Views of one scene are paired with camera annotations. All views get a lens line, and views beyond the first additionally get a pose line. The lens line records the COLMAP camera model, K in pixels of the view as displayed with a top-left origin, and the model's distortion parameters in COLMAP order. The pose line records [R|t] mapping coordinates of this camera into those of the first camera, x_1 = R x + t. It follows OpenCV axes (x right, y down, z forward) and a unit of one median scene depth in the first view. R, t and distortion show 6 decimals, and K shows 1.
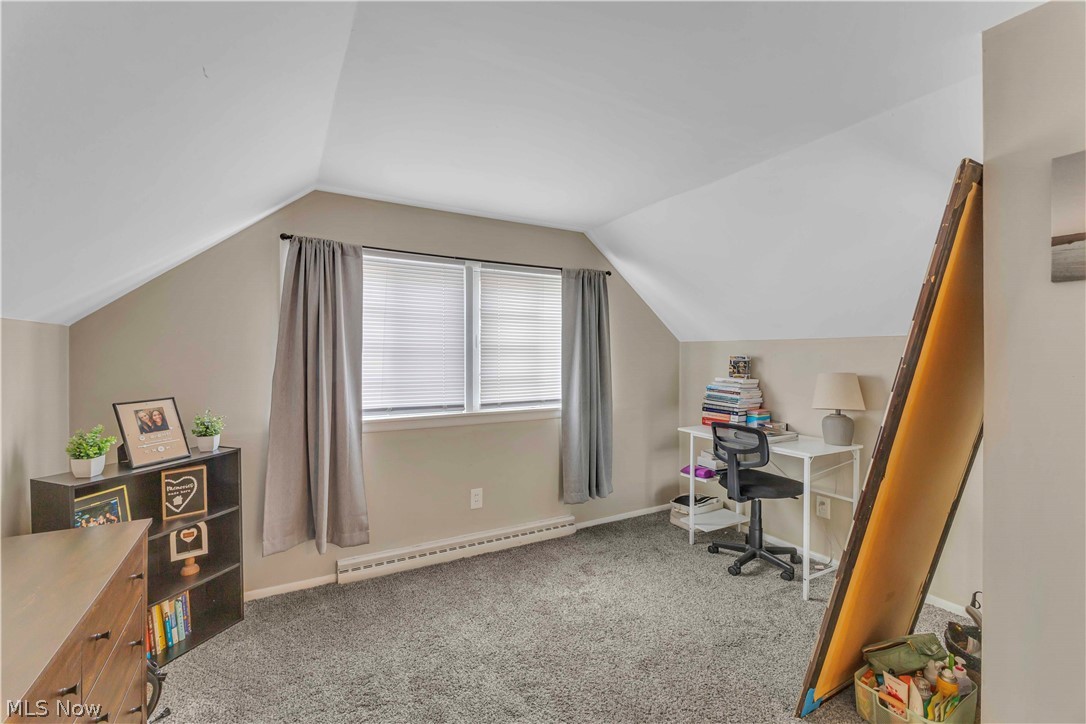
lens RADIAL K [[470.5, 0, 544.7], [0, 470.5, 358.1], [0, 0, 1]] dist [0.001757, 0.000069]
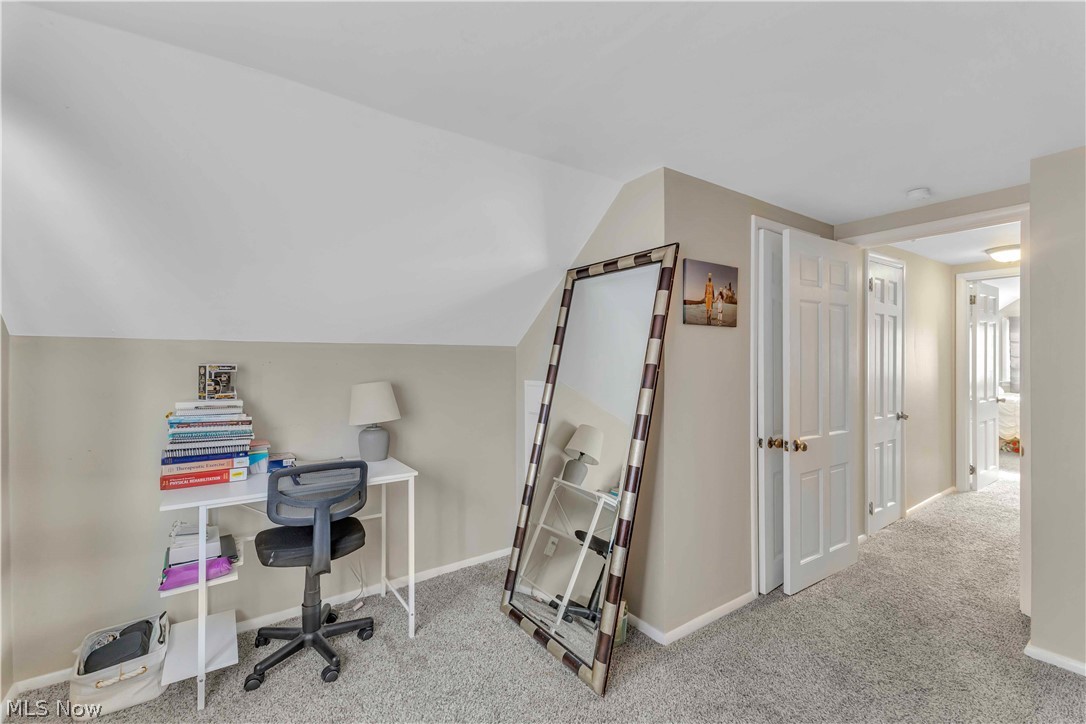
lens RADIAL K [[470.5, 0, 545.3], [0, 470.5, 362.0], [0, 0, 1]] dist [0.001757, 0.000069]
pose [[-0.126025, -0.003615, 0.992021, -0.274879], [0.012015, 0.999914, 0.005170, -0.006261], [-0.991954, 0.012570, -0.125971, 0.645290]]
